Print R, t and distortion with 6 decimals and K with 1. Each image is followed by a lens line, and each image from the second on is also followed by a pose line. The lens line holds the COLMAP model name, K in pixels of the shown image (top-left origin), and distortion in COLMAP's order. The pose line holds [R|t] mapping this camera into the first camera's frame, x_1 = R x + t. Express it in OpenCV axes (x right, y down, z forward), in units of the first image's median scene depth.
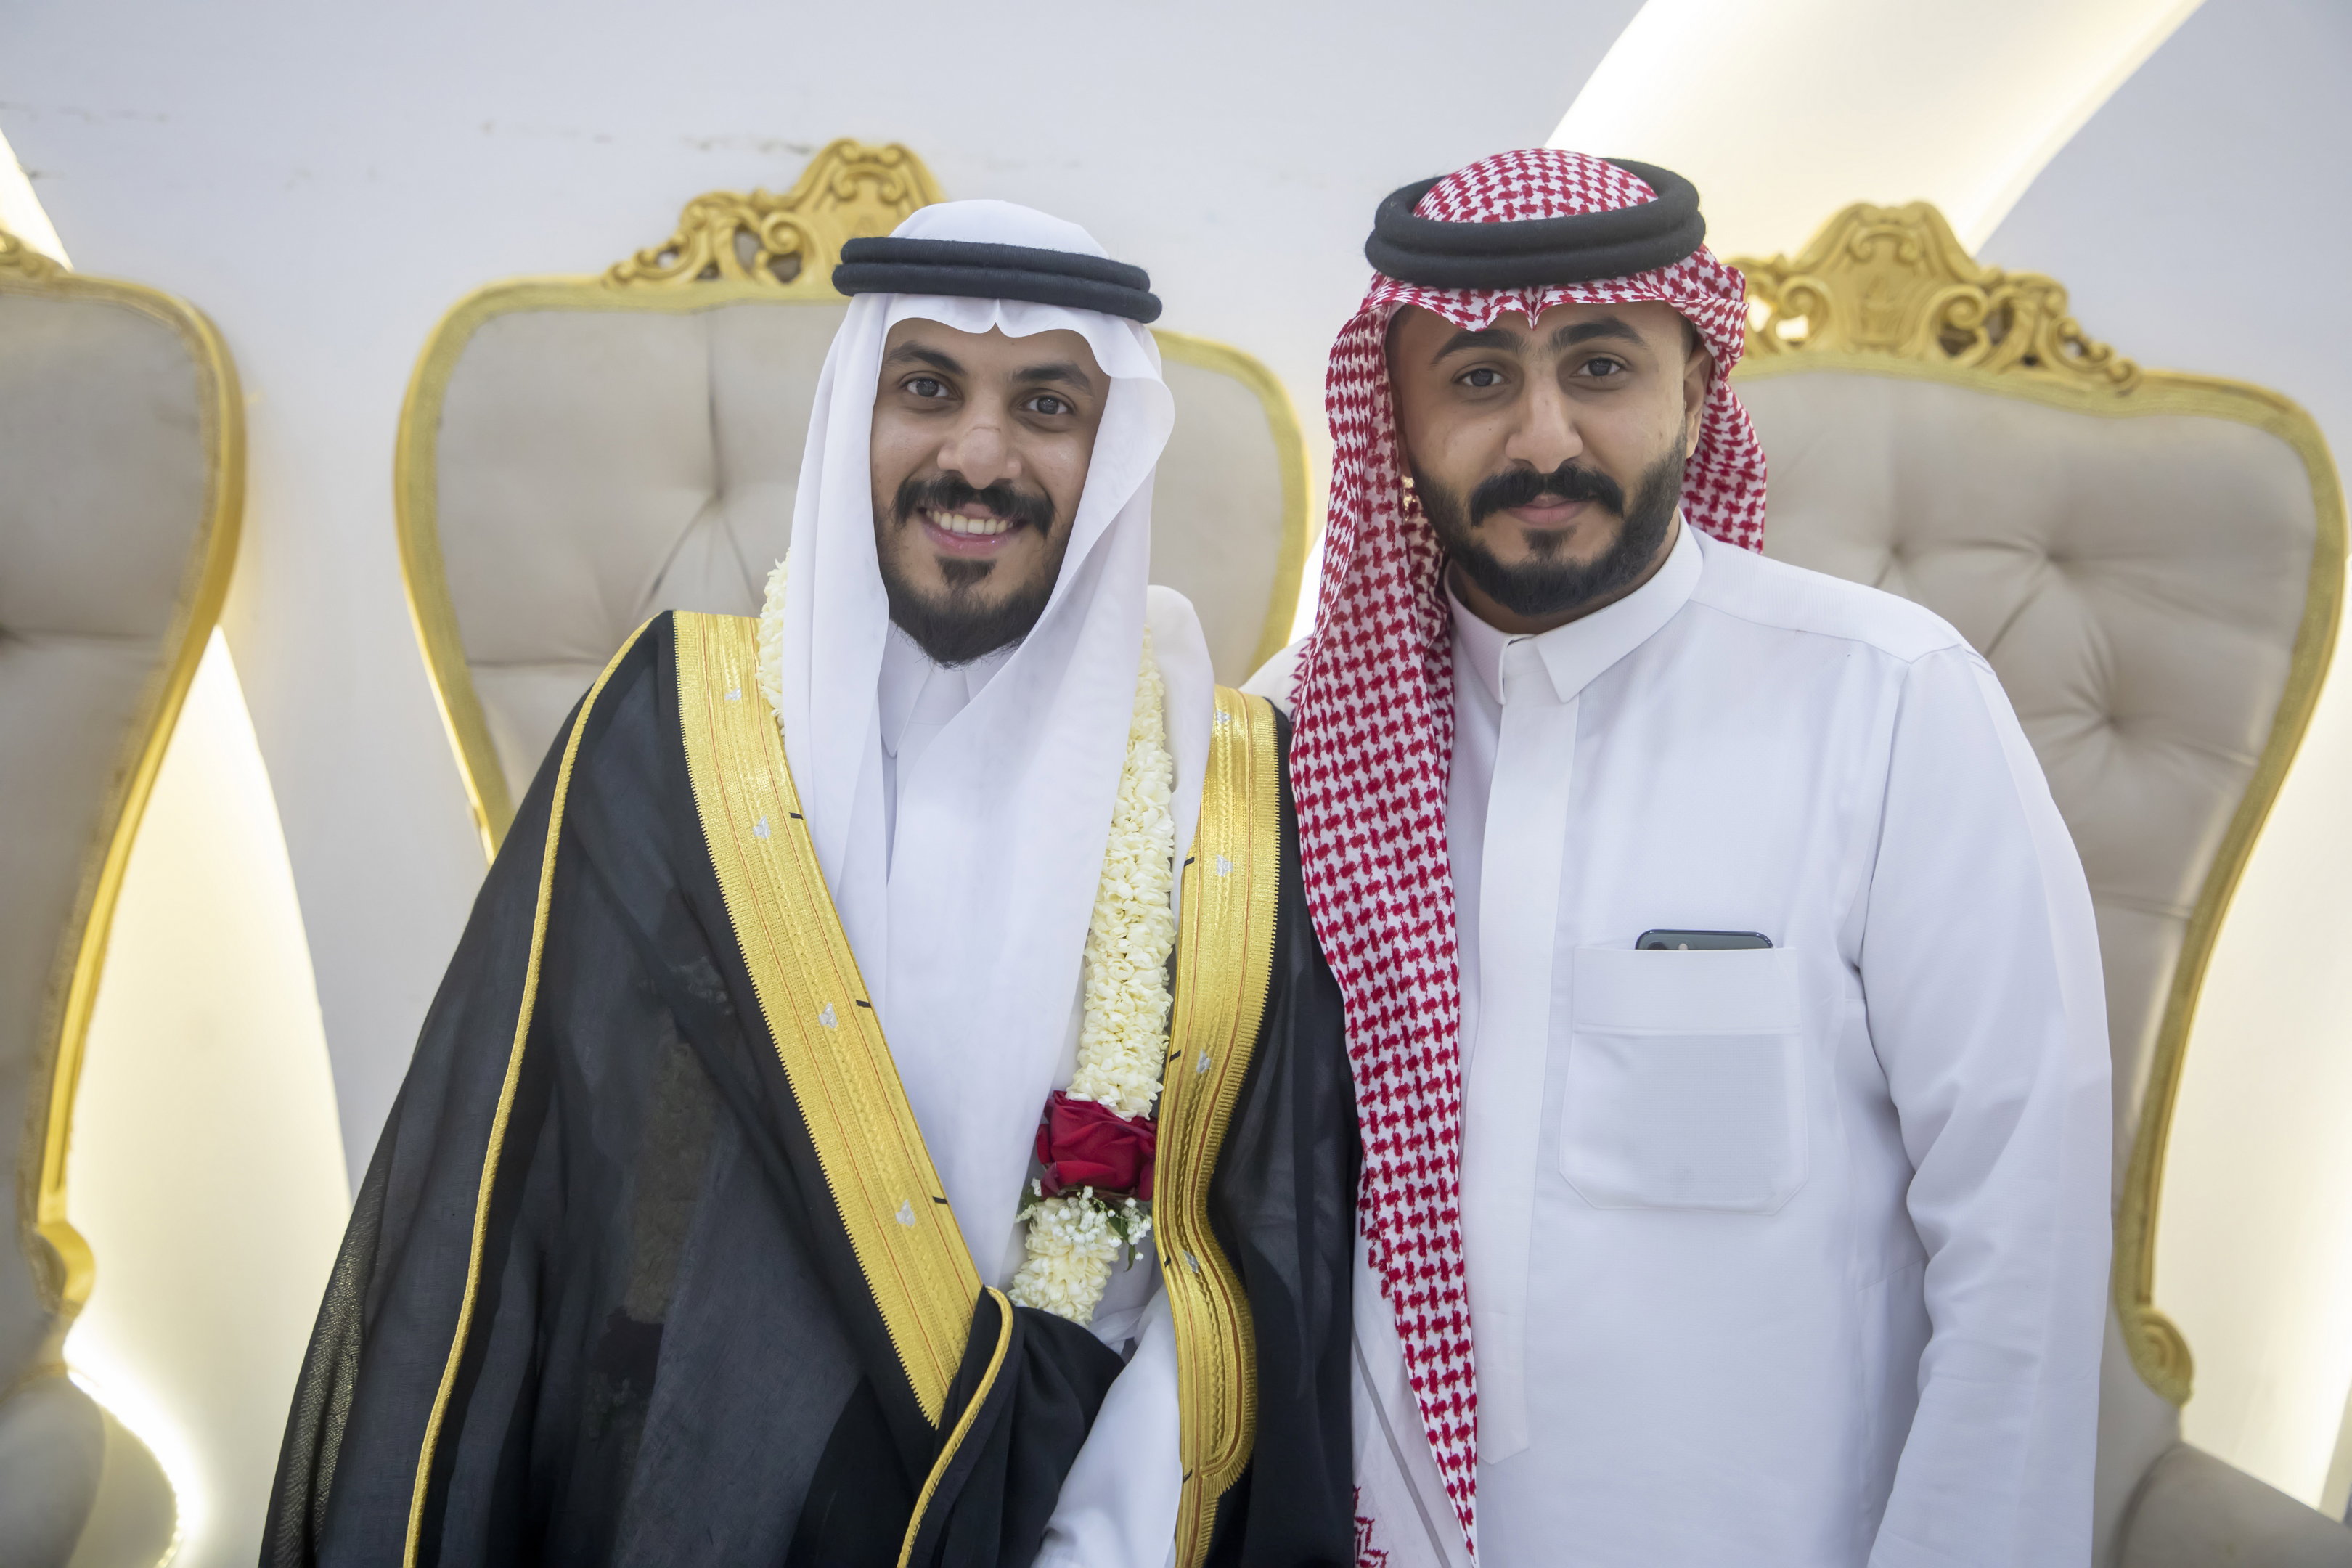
lens RADIAL K [[3695.1, 0, 1152.6], [0, 3695.1, 771.5], [0, 0, 1]] dist [0.243938, 0.000000]
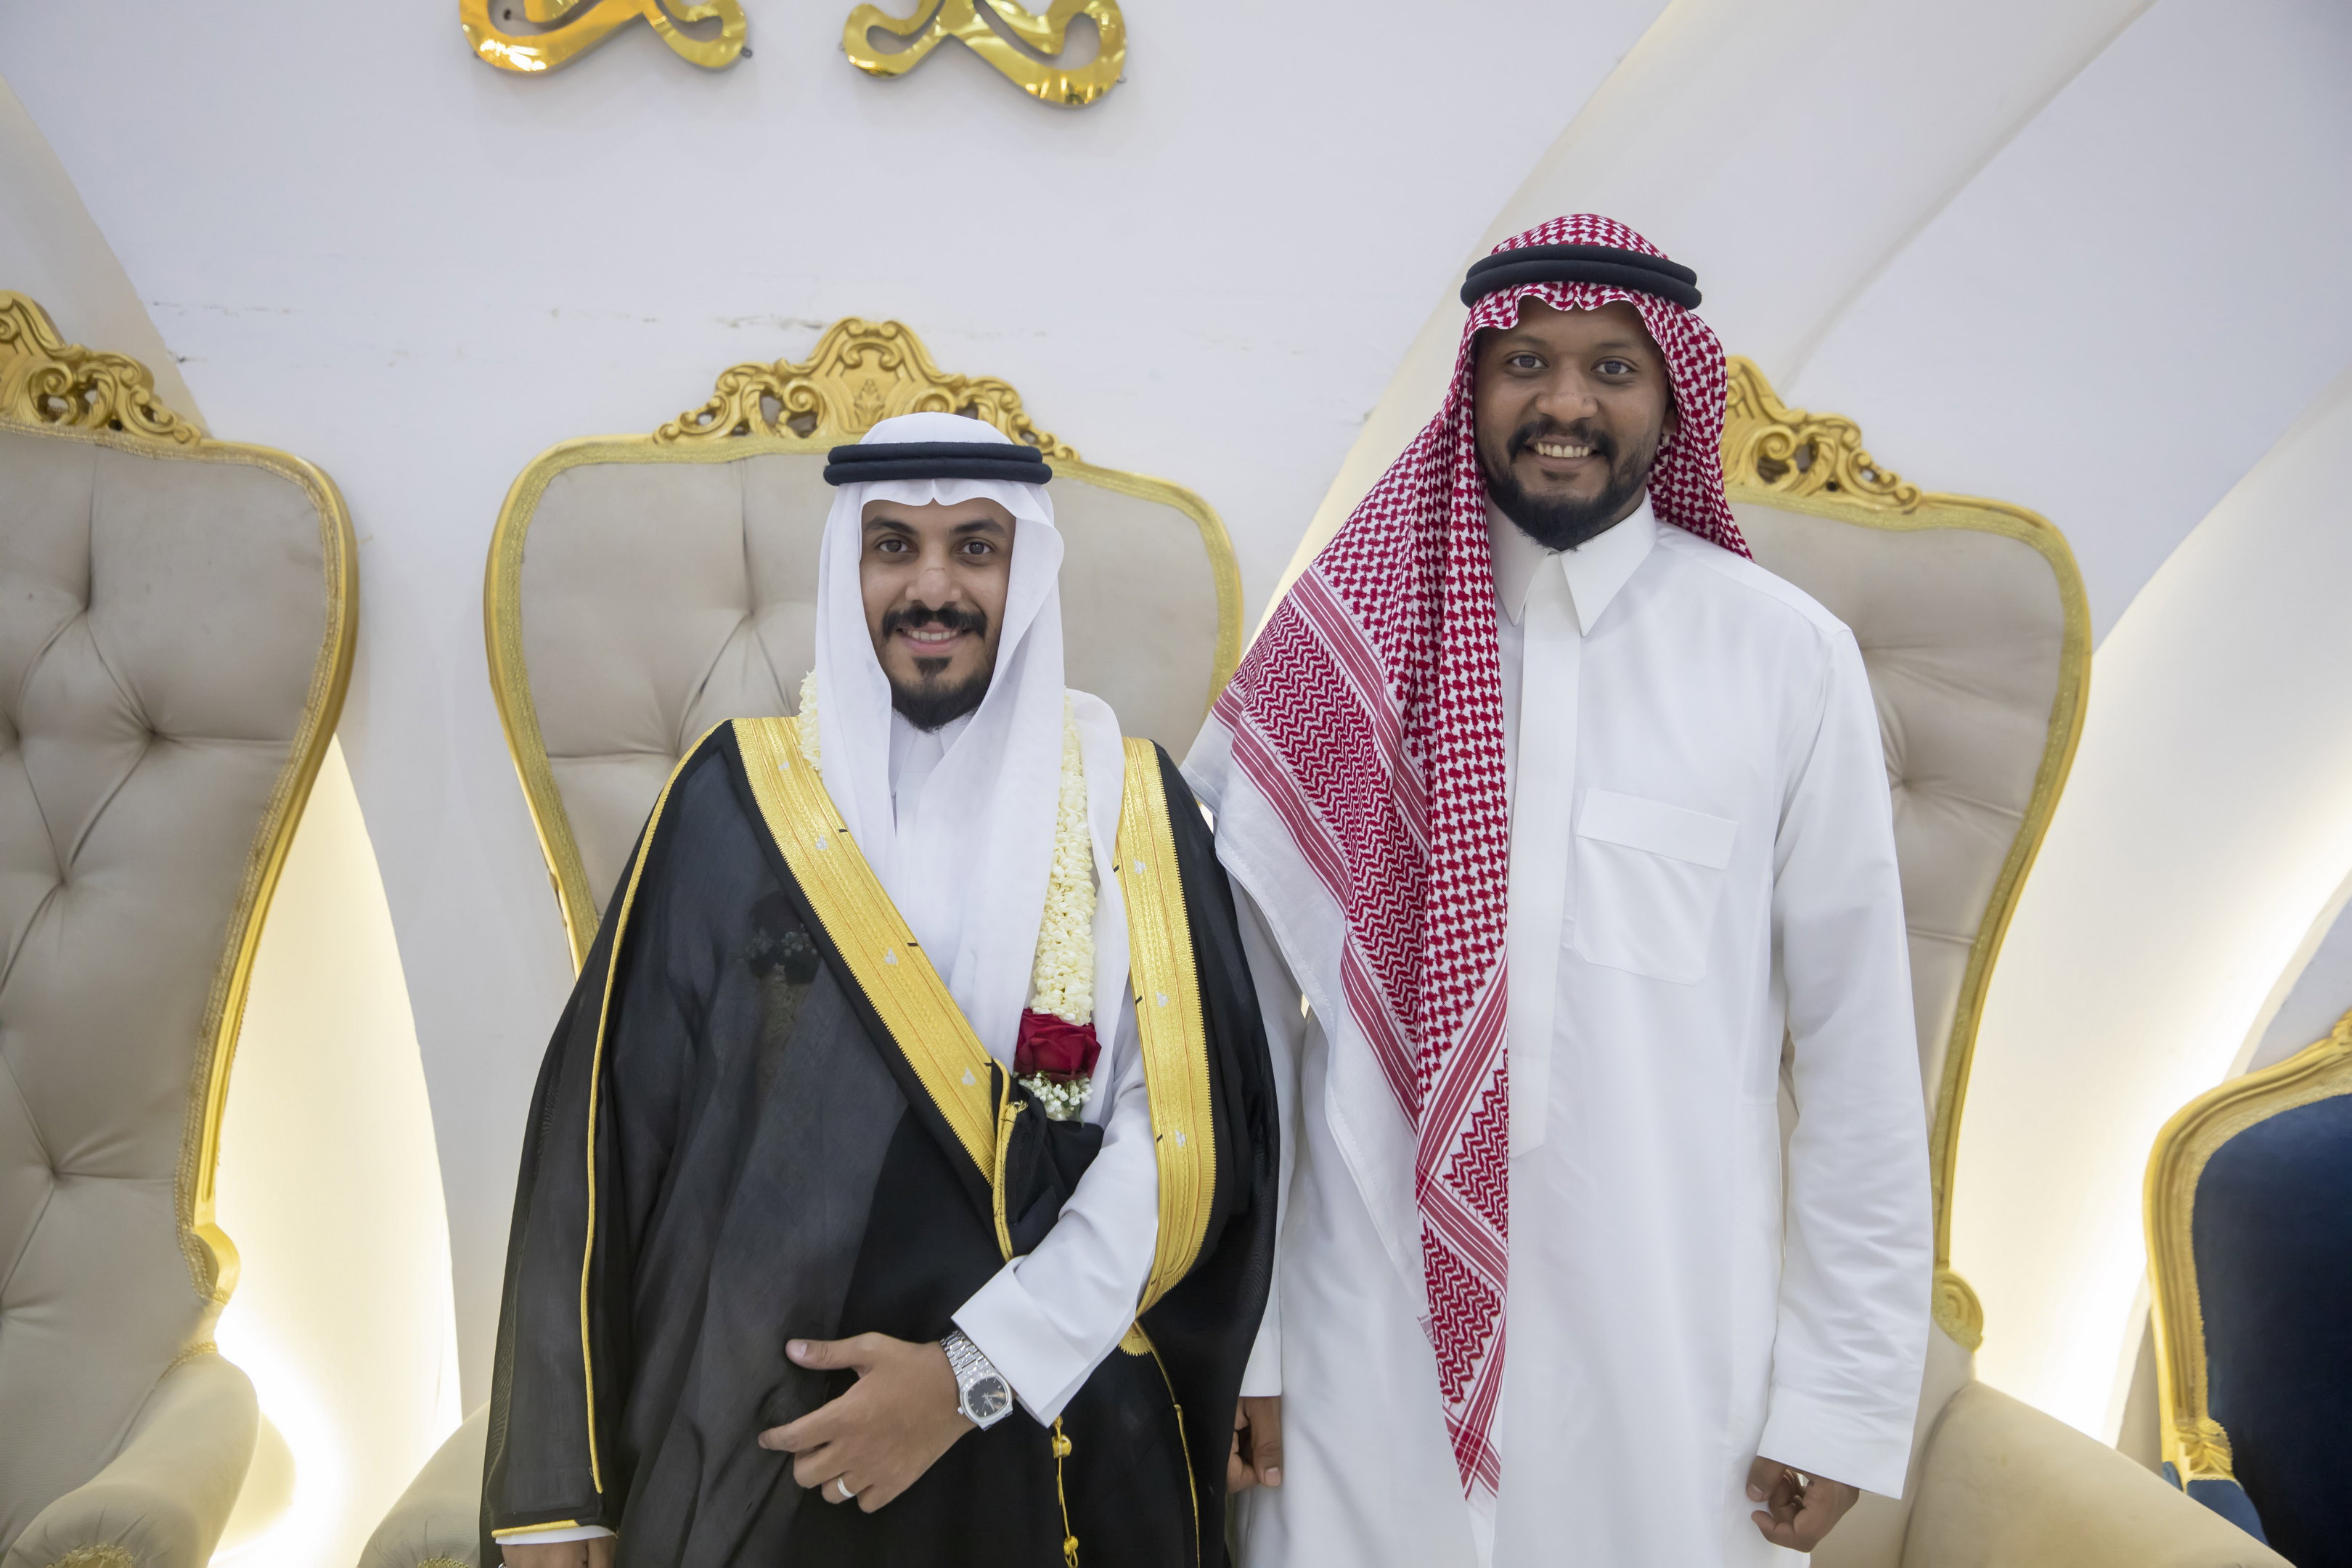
lens RADIAL K [[3687.3, 0, 1177.7], [0, 3687.3, 778.1], [0, 0, 1]] dist [0.217161, 0.000000]
pose [[0.999875, -0.015749, -0.001083, 0.022347], [0.015714, 0.999509, -0.027110, 0.014089], [0.001510, 0.027090, 0.999632, -0.198969]]
